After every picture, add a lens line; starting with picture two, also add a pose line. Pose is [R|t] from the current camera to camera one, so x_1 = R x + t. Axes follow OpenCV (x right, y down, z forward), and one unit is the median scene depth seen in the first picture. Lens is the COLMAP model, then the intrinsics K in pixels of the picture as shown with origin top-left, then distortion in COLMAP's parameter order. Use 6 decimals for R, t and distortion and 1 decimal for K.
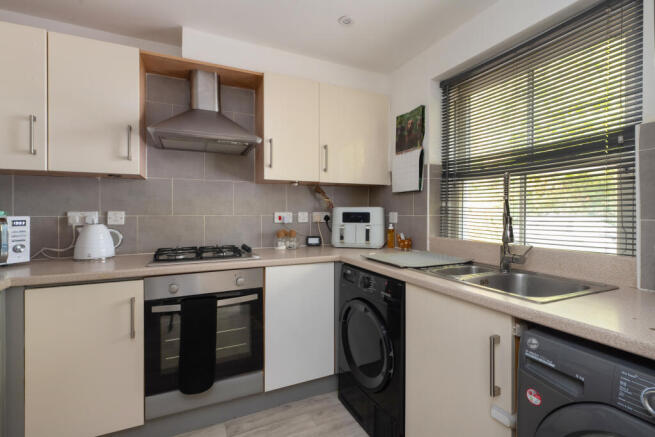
lens RADIAL K [[300.2, 0, 328.4], [0, 300.2, 214.1], [0, 0, 1]] dist [-0.001617, -0.000223]
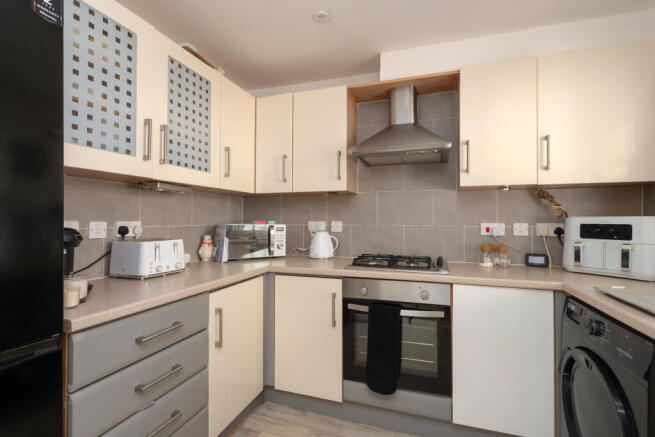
lens RADIAL K [[307.6, 0, 327.5], [0, 307.6, 218.5], [0, 0, 1]] dist [0.001826, 0.000592]
pose [[0.723855, -0.001121, -0.689951, 0.147521], [-0.009326, 0.999891, -0.011410, -0.005934], [0.689889, 0.014694, 0.723766, 0.060888]]
